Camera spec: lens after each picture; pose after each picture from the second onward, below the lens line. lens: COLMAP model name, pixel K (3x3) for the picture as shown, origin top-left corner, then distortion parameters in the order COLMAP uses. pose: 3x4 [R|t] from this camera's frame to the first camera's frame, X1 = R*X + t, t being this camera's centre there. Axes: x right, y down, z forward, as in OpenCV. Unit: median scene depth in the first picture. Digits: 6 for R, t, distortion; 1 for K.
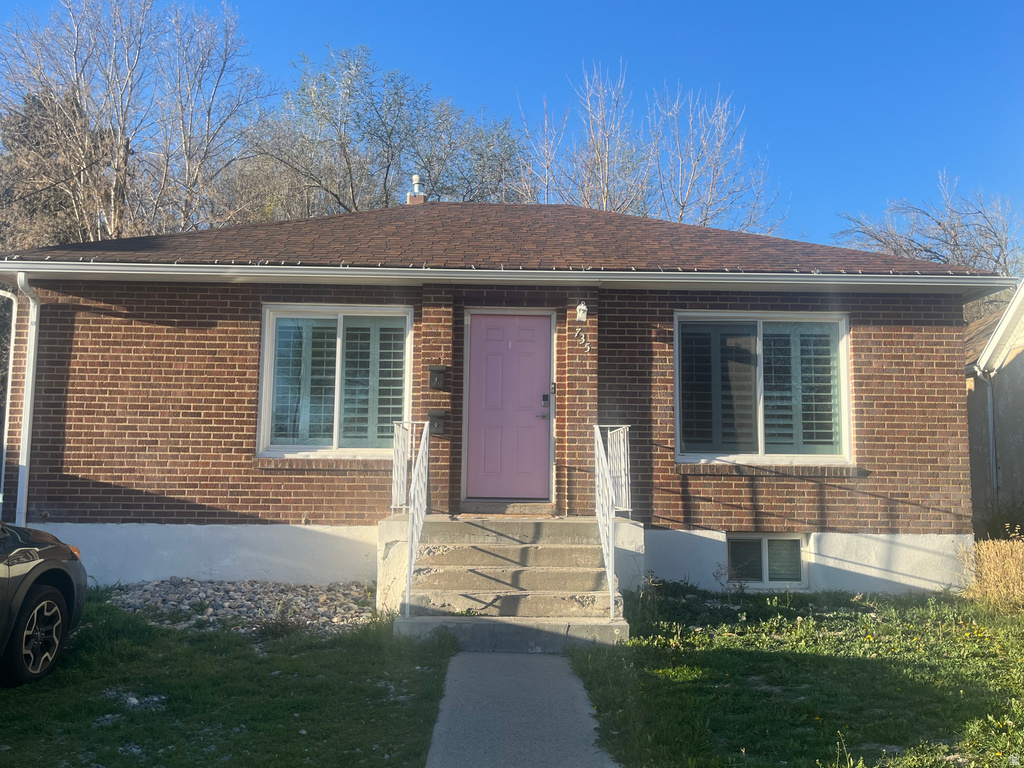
lens RADIAL K [[828.7, 0, 512.0], [0, 828.7, 384.0], [0, 0, 1]] dist [0.067651, -0.100847]
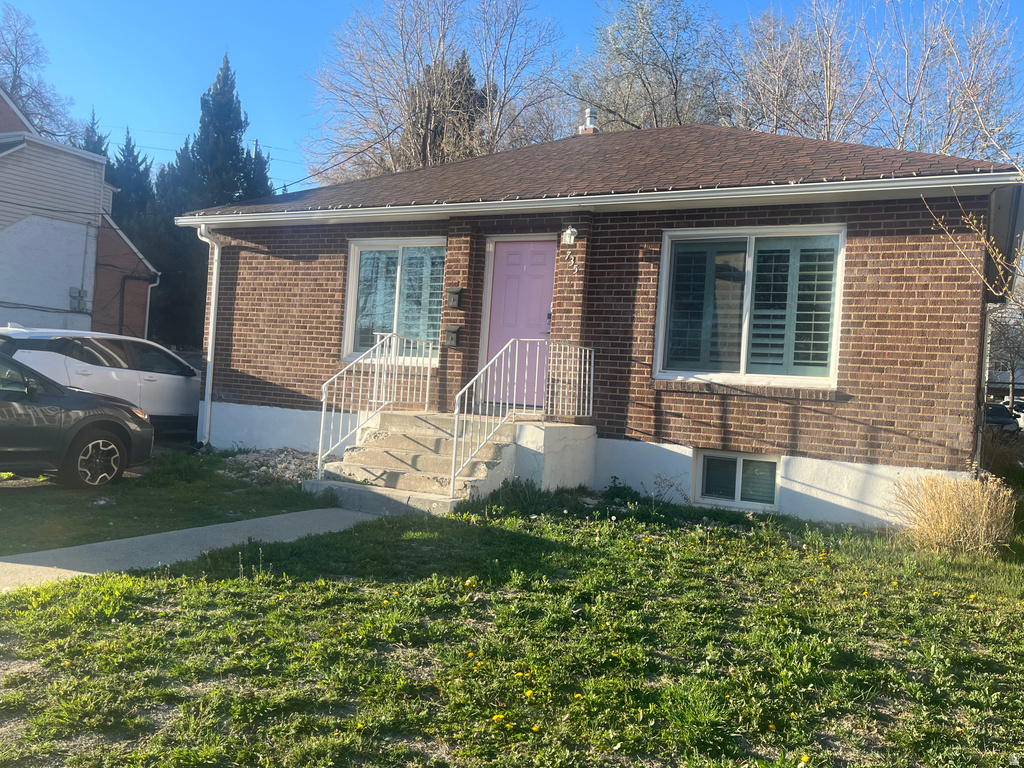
lens RADIAL K [[828.7, 0, 512.0], [0, 828.7, 384.0], [0, 0, 1]] dist [0.067651, -0.100847]
pose [[0.875364, 0.043405, -0.481513, 0.542187], [0.000008, 0.995960, 0.089794, 0.007808], [0.483465, -0.078606, 0.871827, 0.007515]]
